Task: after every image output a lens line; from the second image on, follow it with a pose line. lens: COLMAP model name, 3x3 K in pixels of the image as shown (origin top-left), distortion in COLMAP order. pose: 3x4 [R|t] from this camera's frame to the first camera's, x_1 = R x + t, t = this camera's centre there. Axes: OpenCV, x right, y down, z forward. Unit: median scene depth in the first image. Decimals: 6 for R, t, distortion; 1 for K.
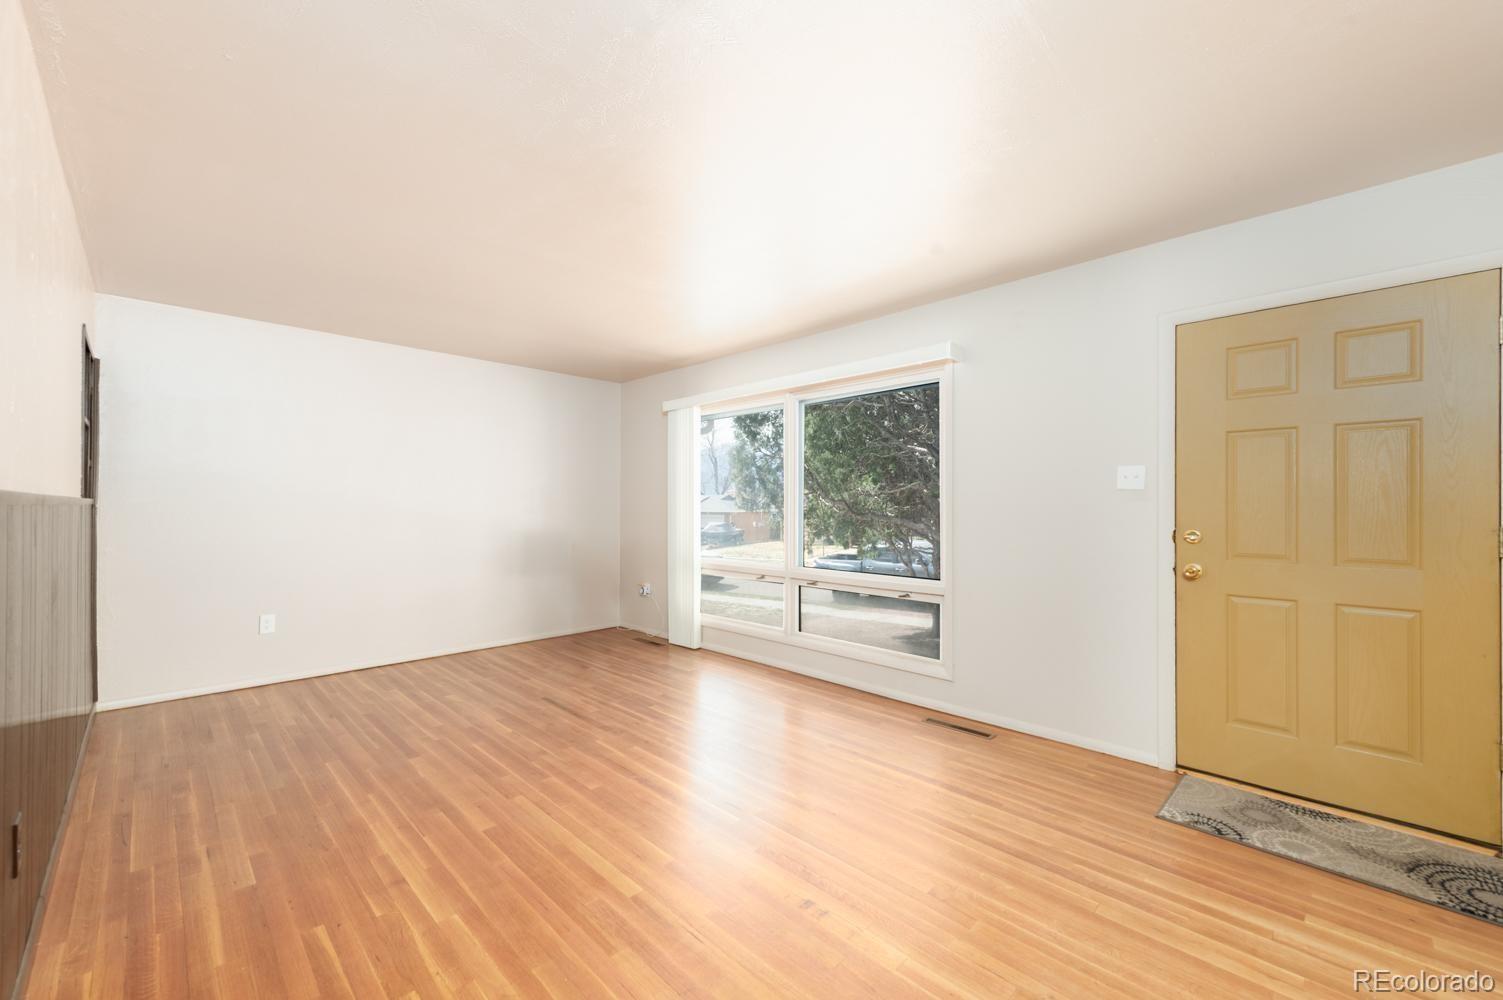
lens RADIAL K [[595.1, 0, 751.2], [0, 595.1, 503.1], [0, 0, 1]] dist [0.012441, -0.000933]
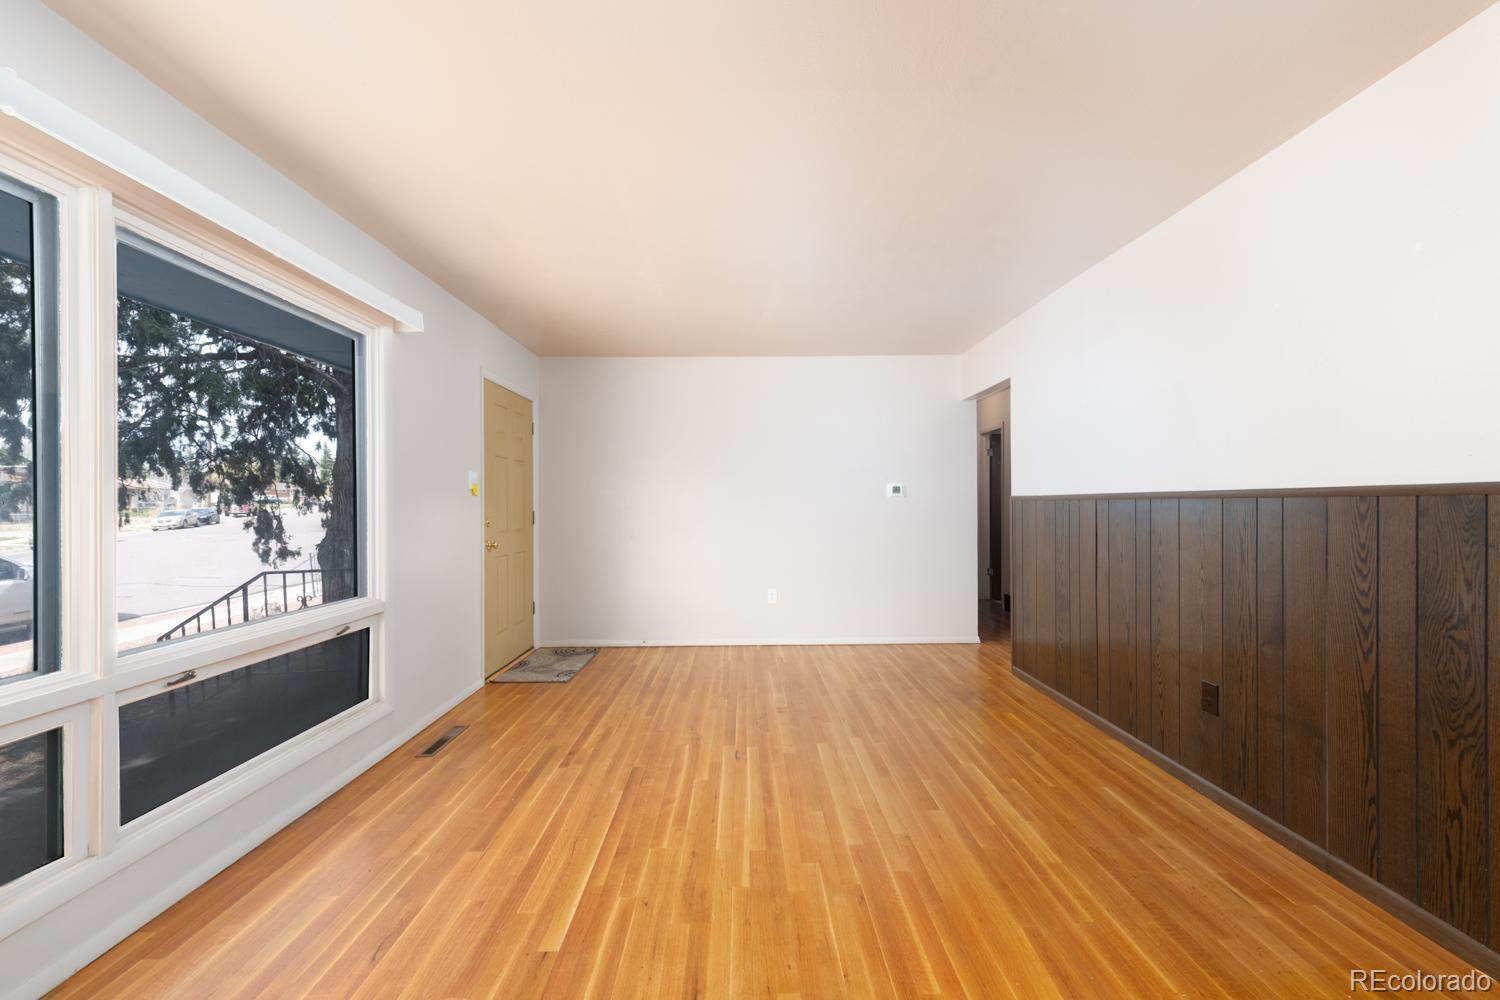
lens RADIAL K [[599.1, 0, 750.3], [0, 599.1, 503.0], [0, 0, 1]] dist [0.009862, -0.000267]
pose [[-0.711501, 0.001312, 0.702684, -0.851372], [0.000508, 0.999999, -0.001354, 0.017678], [-0.702685, -0.000607, -0.711501, 1.770934]]
